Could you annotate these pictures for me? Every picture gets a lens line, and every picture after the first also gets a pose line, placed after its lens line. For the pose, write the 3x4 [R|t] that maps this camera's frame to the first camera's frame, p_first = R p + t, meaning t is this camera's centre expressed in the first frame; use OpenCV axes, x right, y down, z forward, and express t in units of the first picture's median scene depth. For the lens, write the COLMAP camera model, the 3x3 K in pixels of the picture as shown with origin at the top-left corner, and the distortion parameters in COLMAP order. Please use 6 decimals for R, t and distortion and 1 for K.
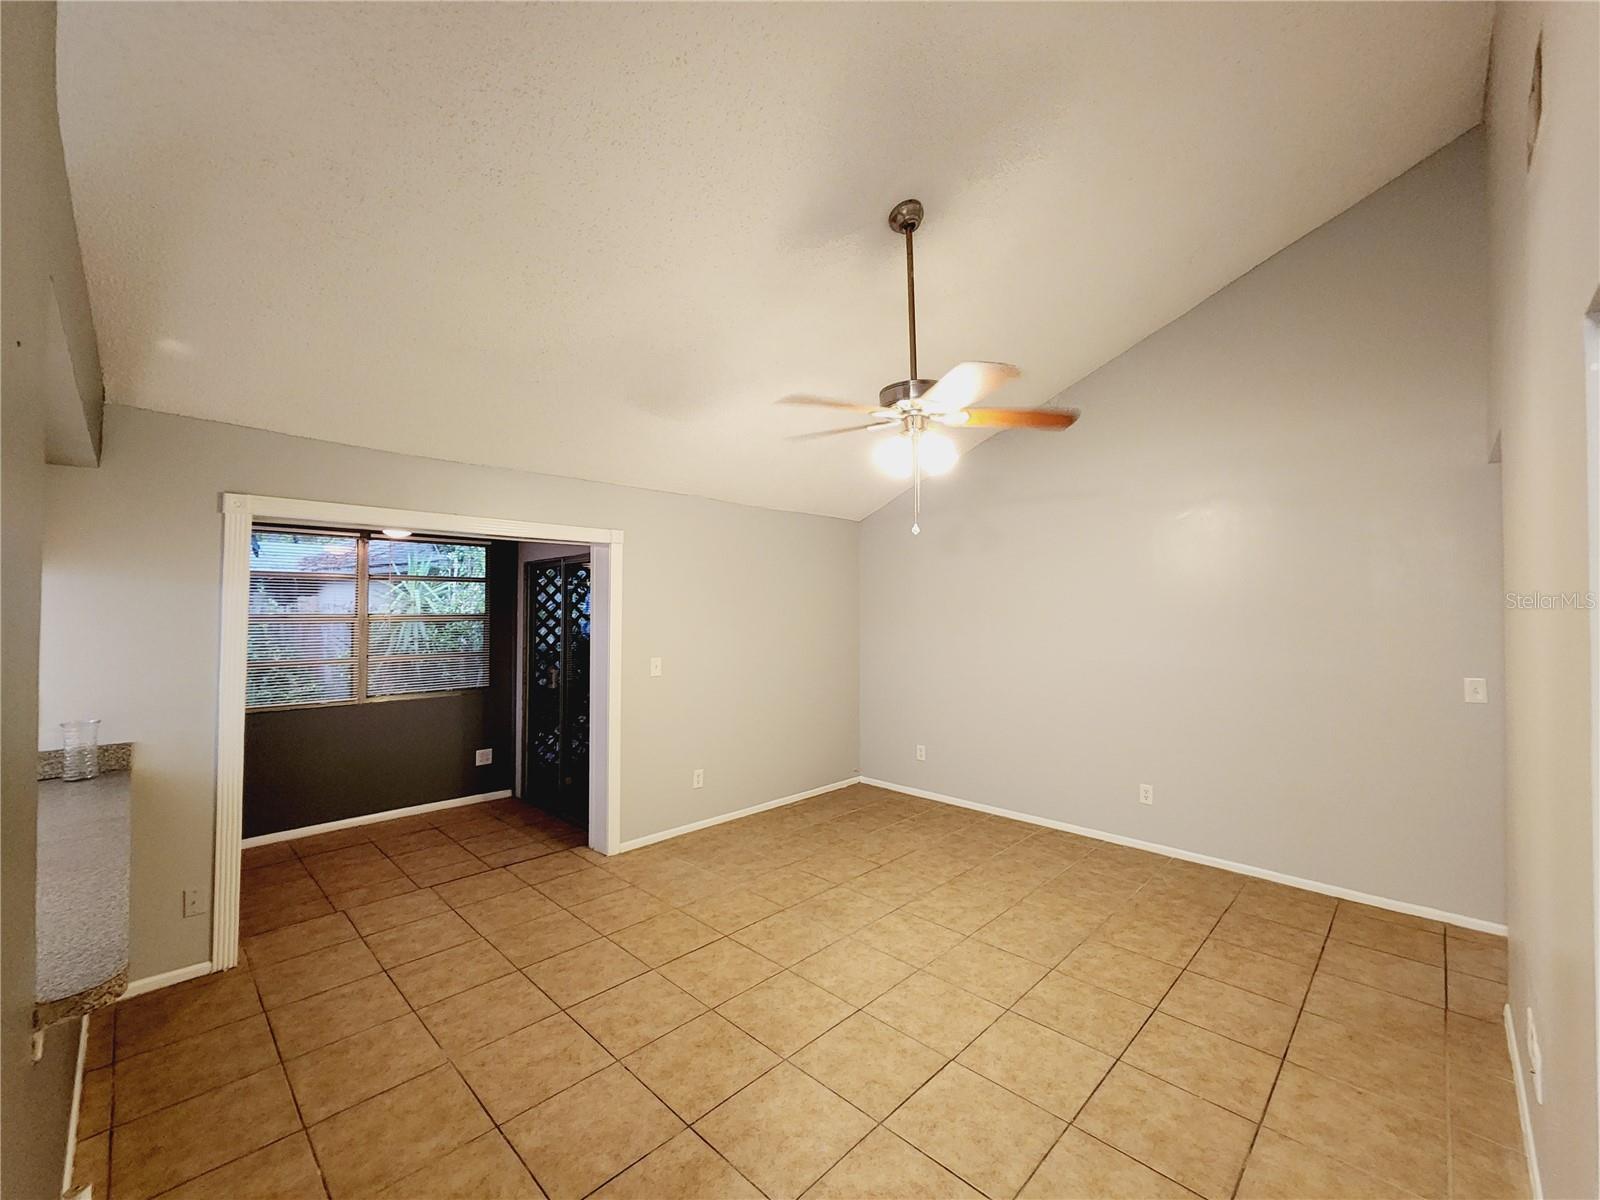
lens RADIAL K [[656.9, 0, 790.6], [0, 656.9, 595.3], [0, 0, 1]] dist [-0.005056, 0.000728]
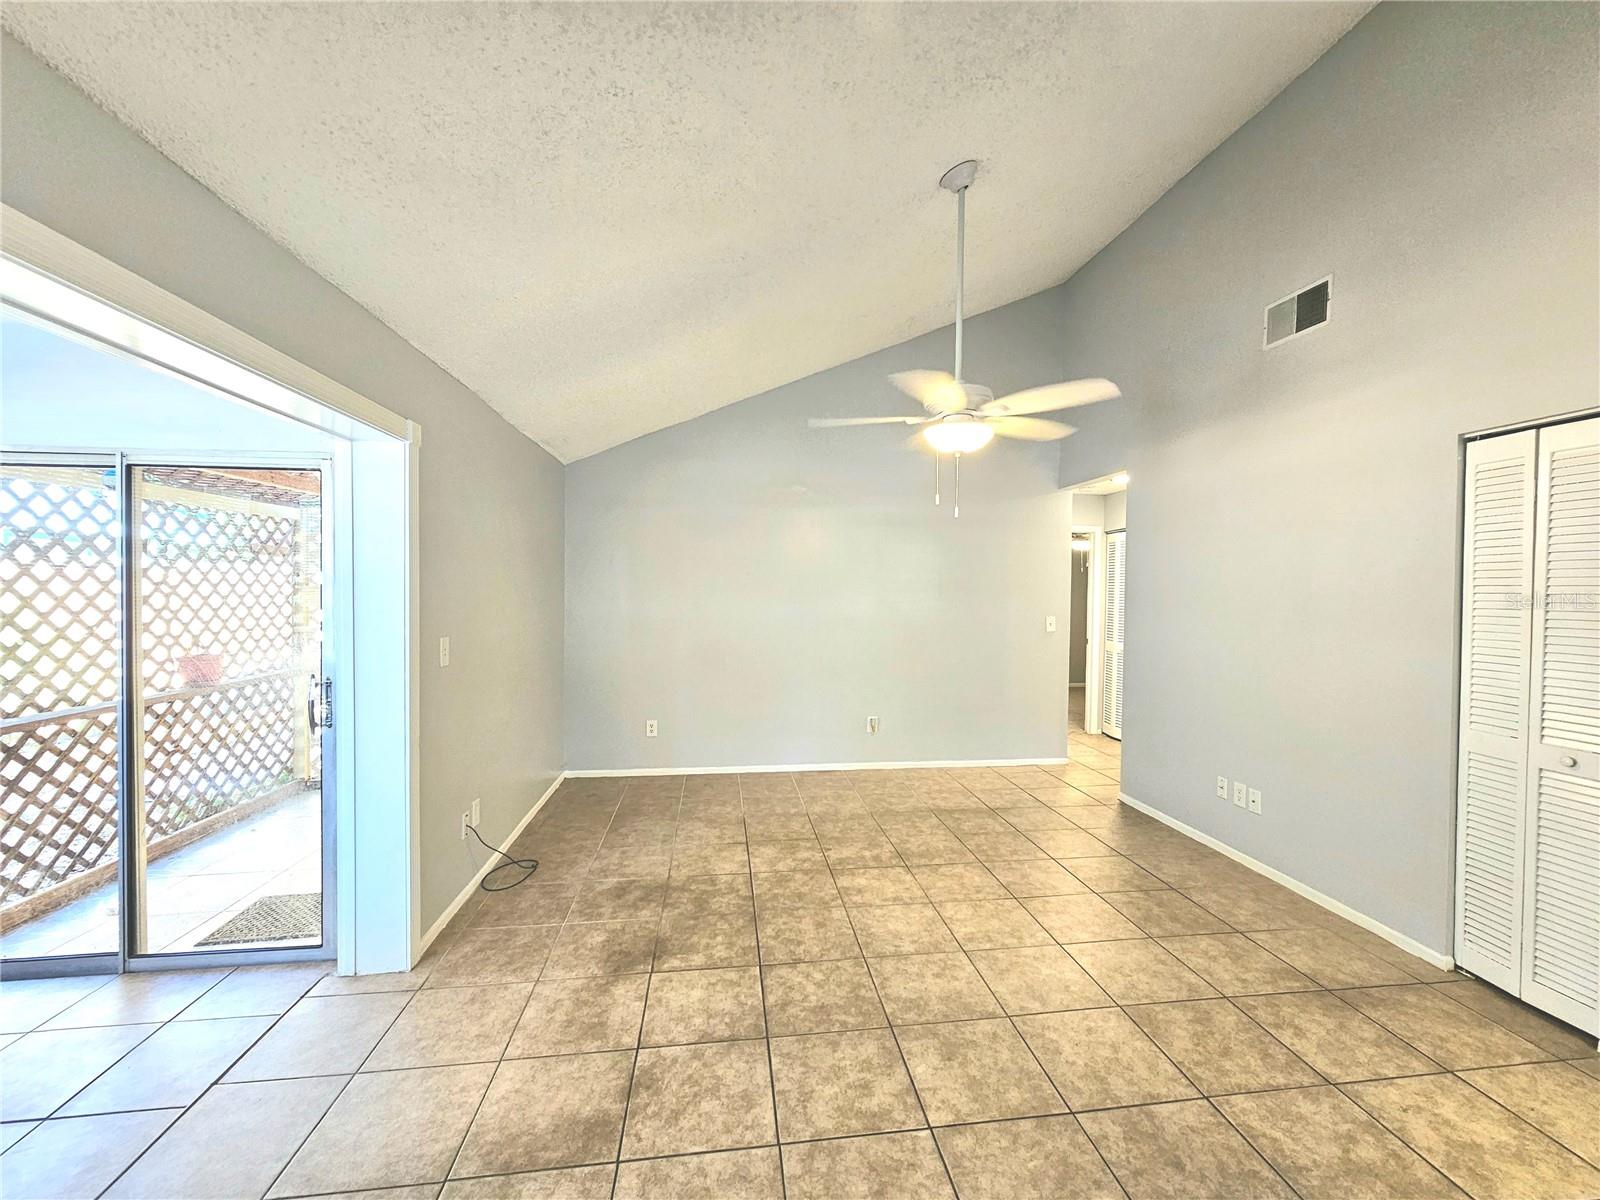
lens RADIAL K [[654.5, 0, 803.1], [0, 654.5, 603.2], [0, 0, 1]] dist [-0.004275, 0.000548]
pose [[0.611792, -0.013959, 0.790896, -0.523303], [-0.022644, 0.999125, 0.035150, 0.034761], [-0.790695, -0.039414, 0.610941, 0.365326]]
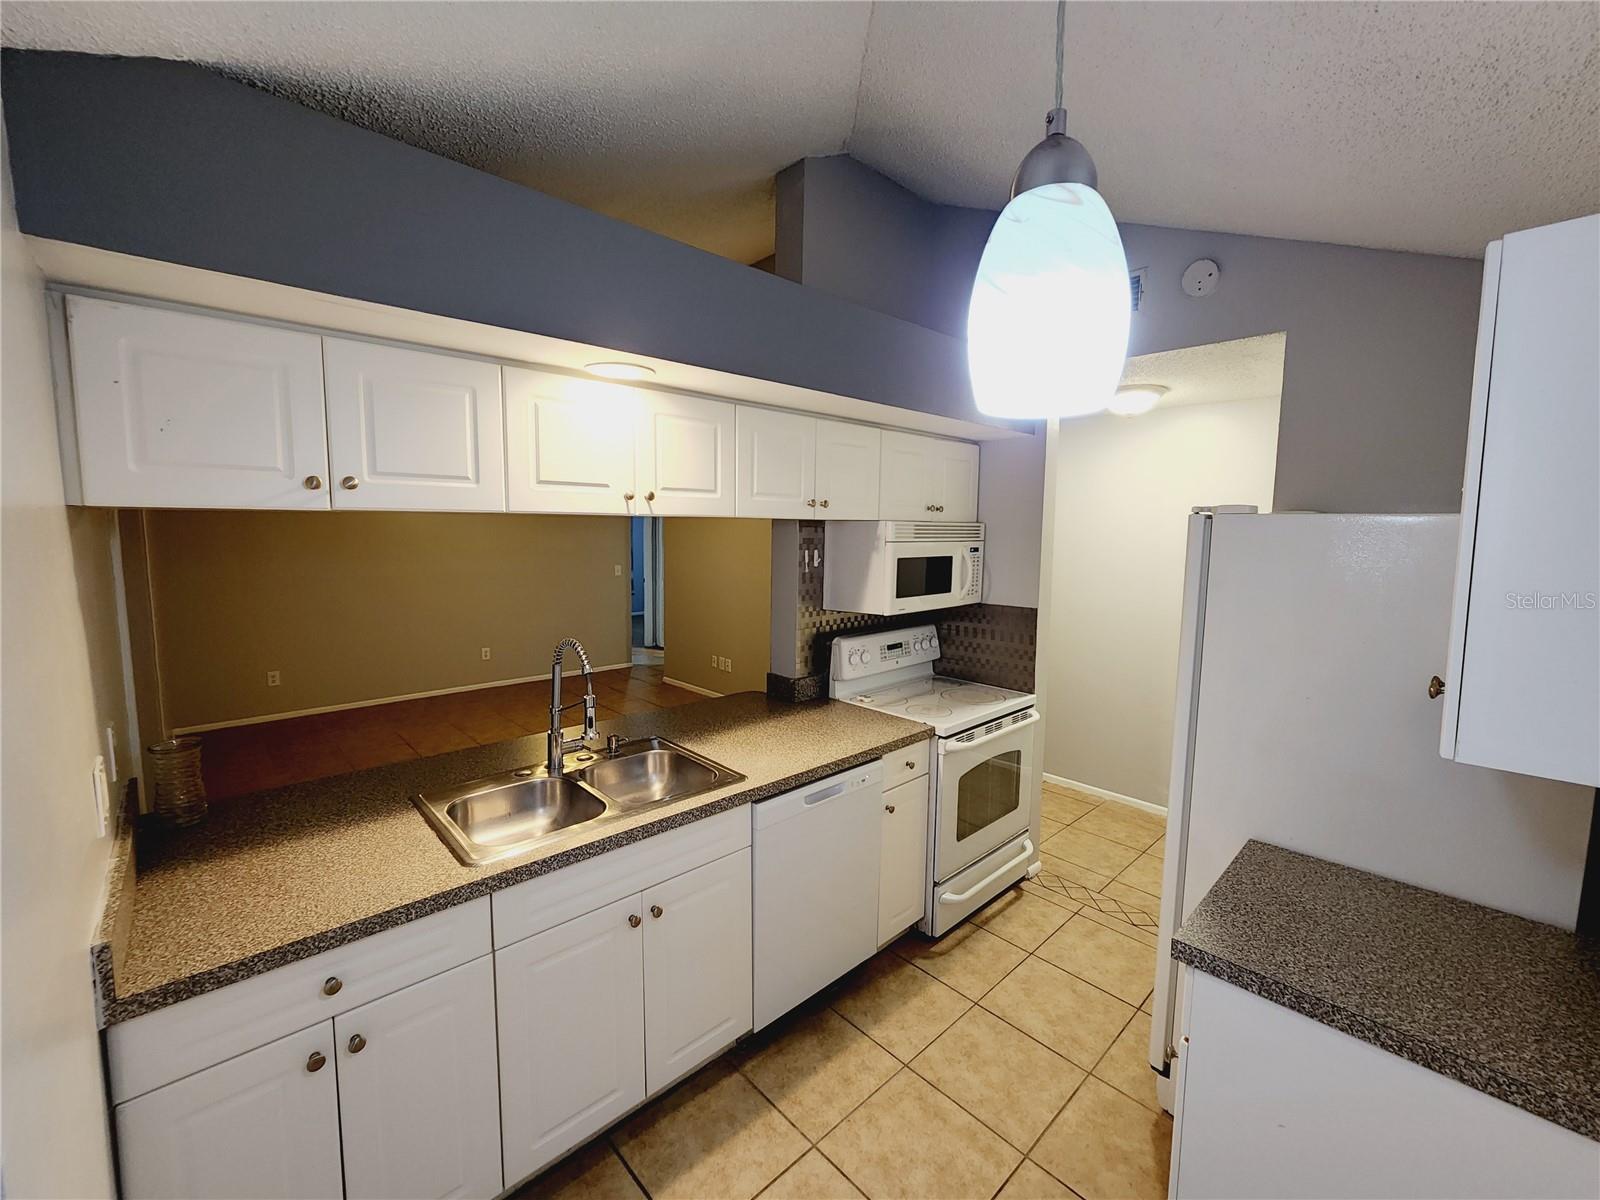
lens RADIAL K [[656.9, 0, 795.8], [0, 656.9, 593.6], [0, 0, 1]] dist [-0.005056, 0.000728]
pose [[0.030150, -0.097938, 0.994736, -1.036002], [-0.030175, 0.994645, 0.098844, -0.025877], [-0.999090, -0.032996, 0.027034, 0.210109]]
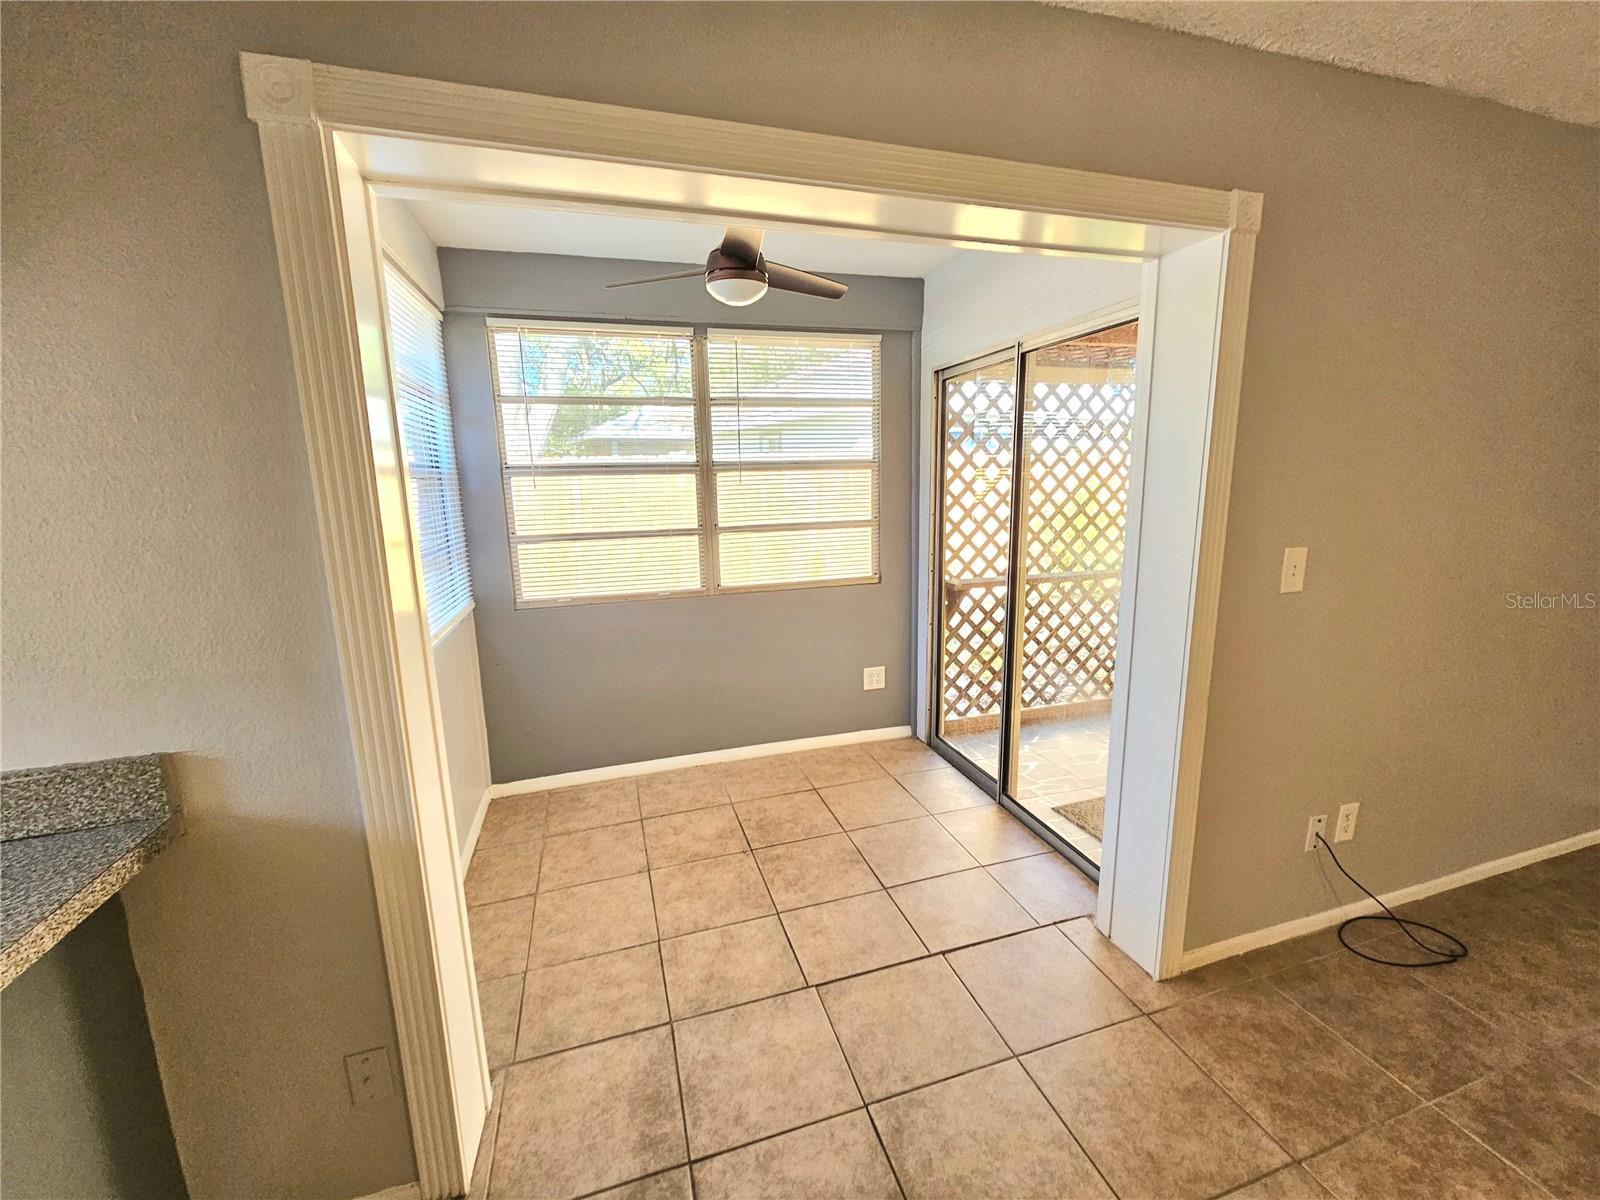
lens RADIAL K [[654.5, 0, 806.7], [0, 654.5, 602.2], [0, 0, 1]] dist [-0.004275, 0.000548]
pose [[0.885489, 0.072579, -0.458958, -0.304148], [0.030584, 0.976480, 0.213428, 0.035437], [0.463653, -0.203025, 0.862442, 0.545579]]
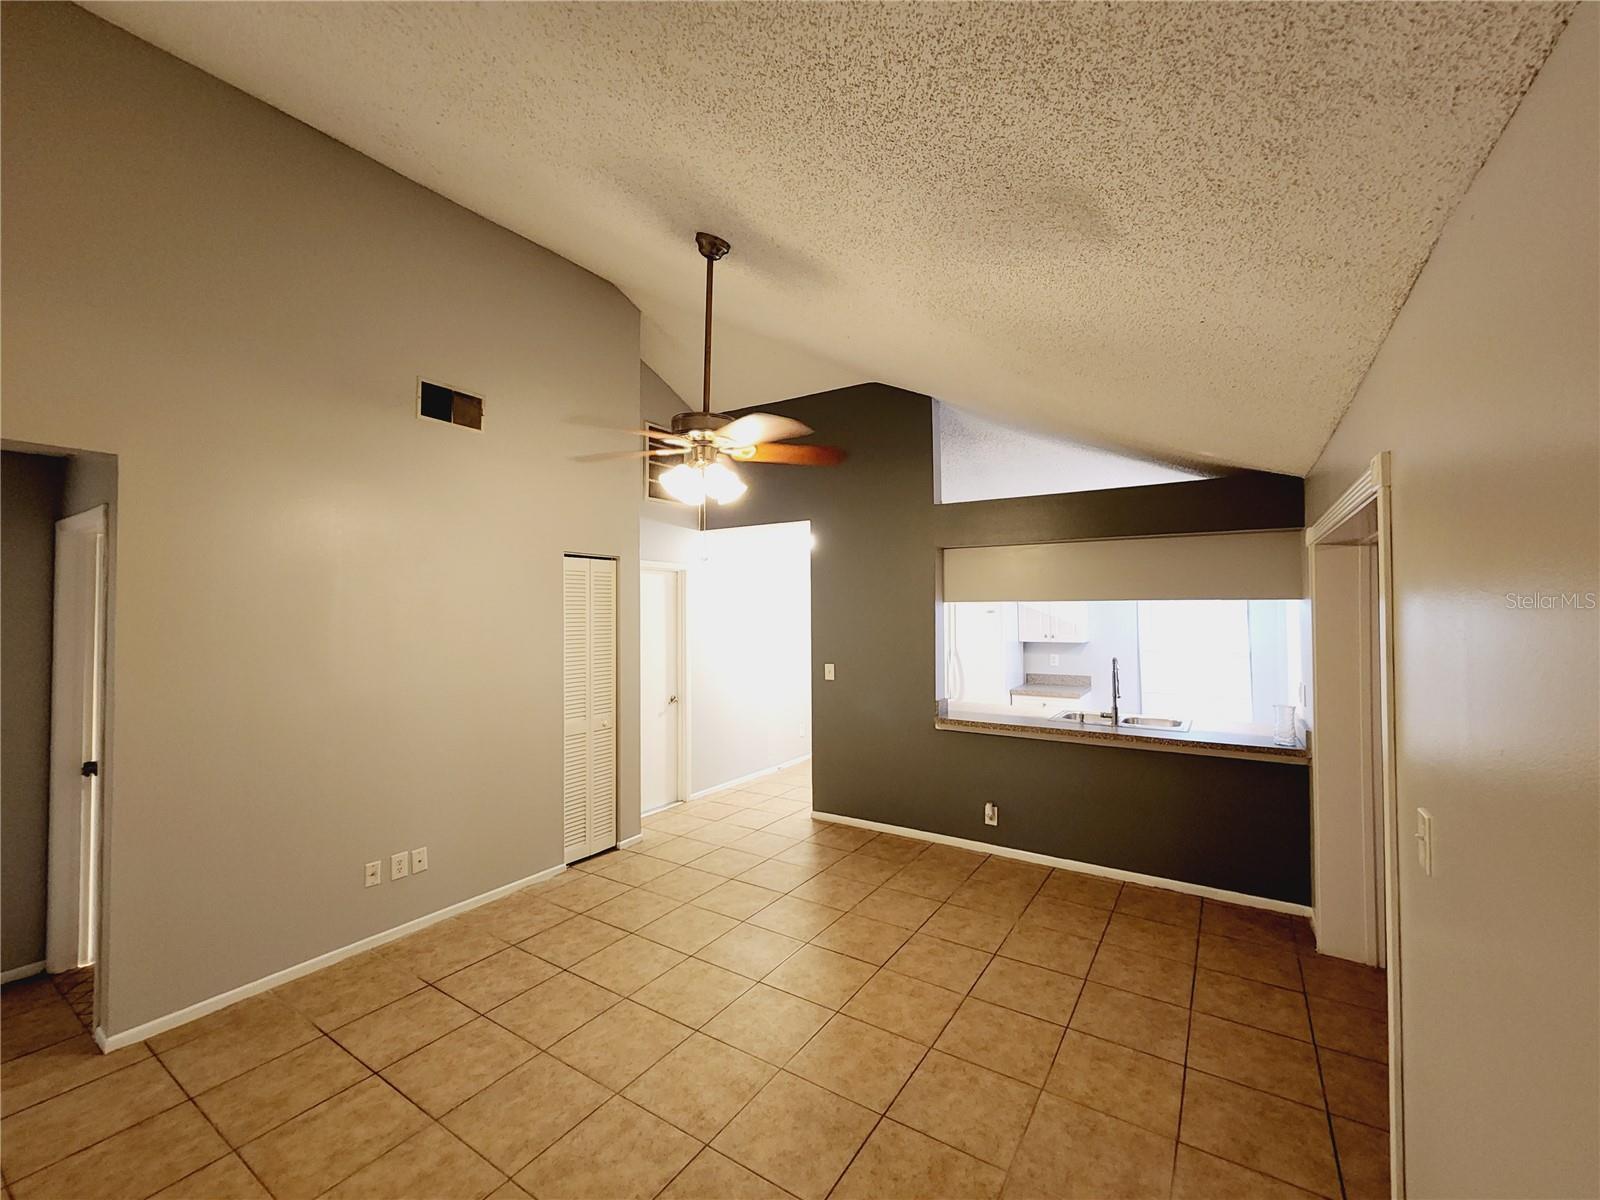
lens RADIAL K [[656.9, 0, 799.5], [0, 656.9, 596.7], [0, 0, 1]] dist [-0.005056, 0.000728]
pose [[-0.978594, -0.003276, -0.205773, 0.169372], [0.005367, 0.999127, -0.041428, 0.002501], [0.205729, -0.041646, -0.977722, 1.333827]]
